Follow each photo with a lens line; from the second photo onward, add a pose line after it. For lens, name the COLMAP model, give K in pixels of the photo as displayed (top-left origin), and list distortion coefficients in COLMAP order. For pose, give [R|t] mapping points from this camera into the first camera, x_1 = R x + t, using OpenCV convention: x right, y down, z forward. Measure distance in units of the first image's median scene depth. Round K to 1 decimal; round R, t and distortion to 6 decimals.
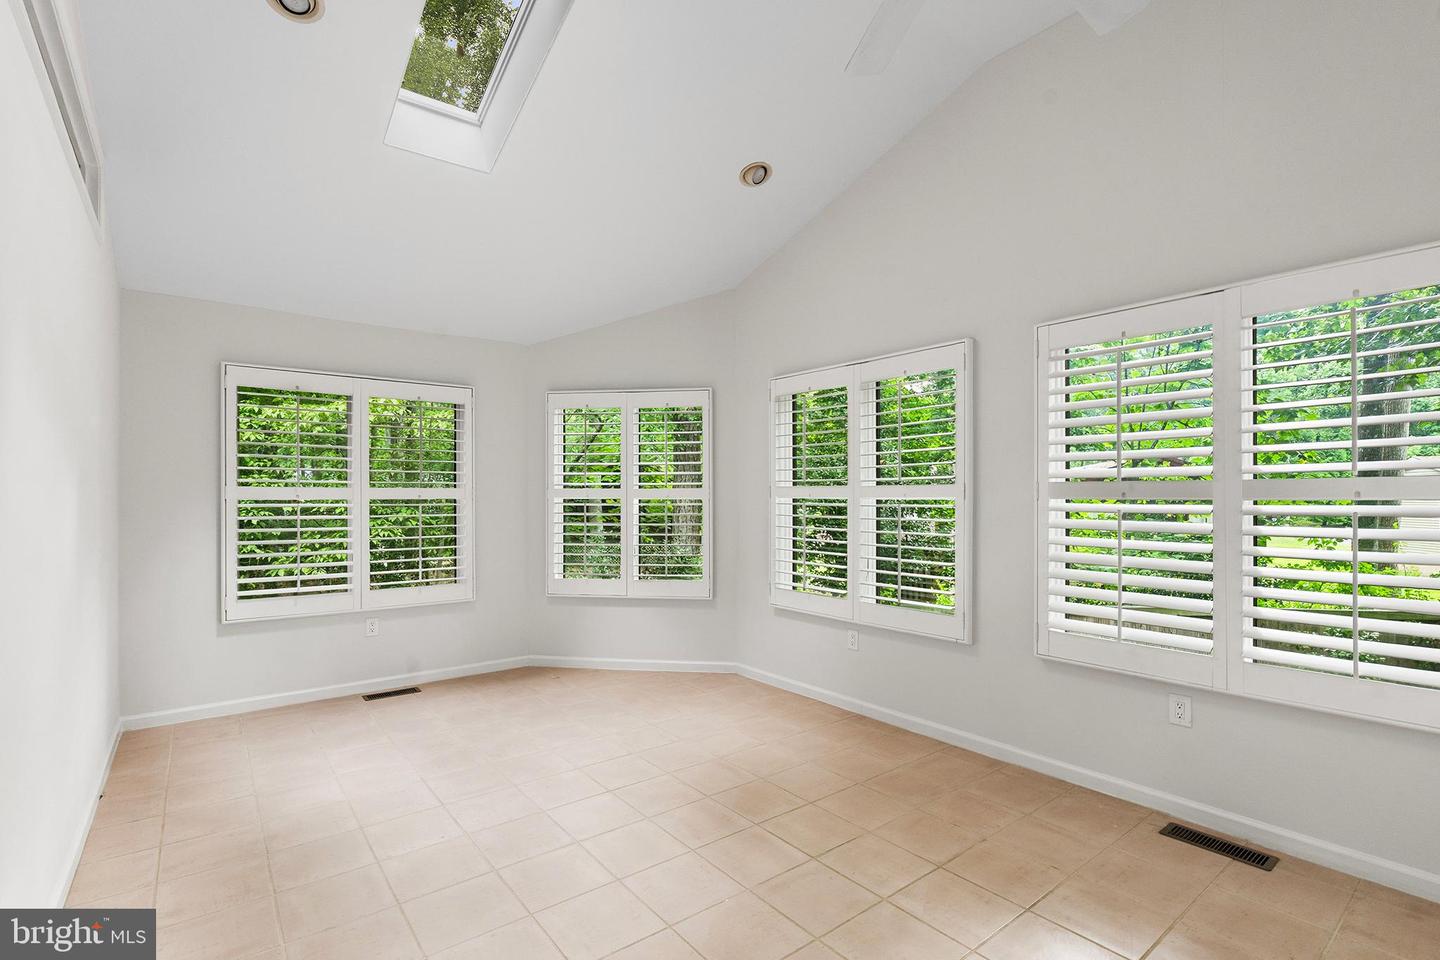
lens RADIAL K [[687.5, 0, 720.0], [0, 687.5, 480.0], [0, 0, 1]] dist [0.000504, 0.000017]
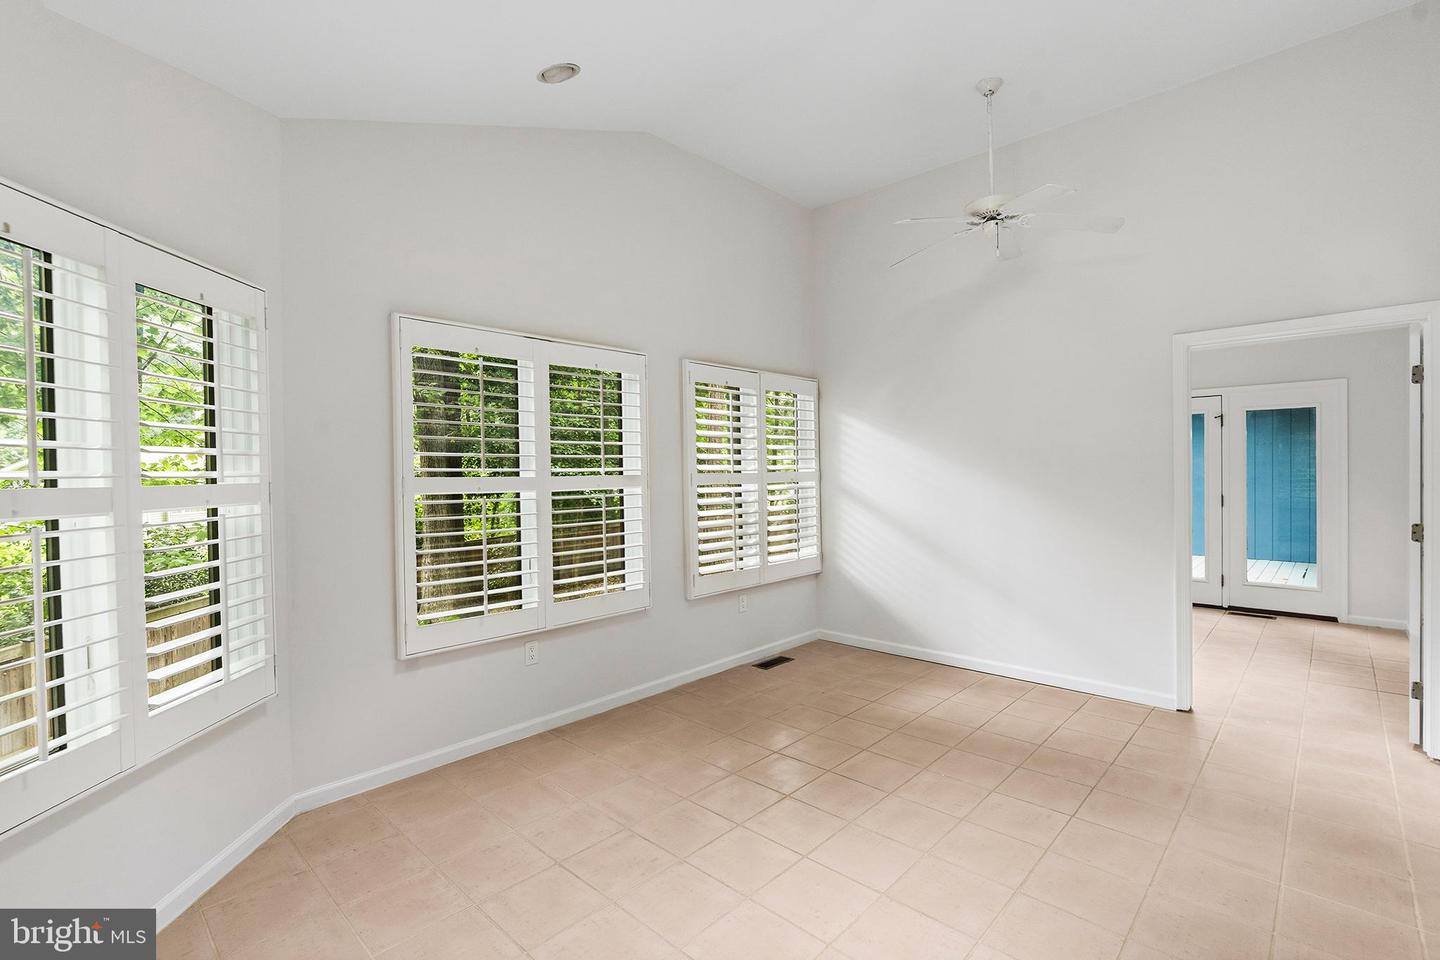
lens RADIAL K [[652.9, 0, 710.2], [0, 652.9, 477.5], [0, 0, 1]] dist [-0.005039, -0.000284]
pose [[-0.146764, 0.001750, 0.989170, -0.766213], [-0.001802, 0.999996, -0.002037, 0.012577], [-0.989170, -0.002082, -0.146760, 1.046421]]
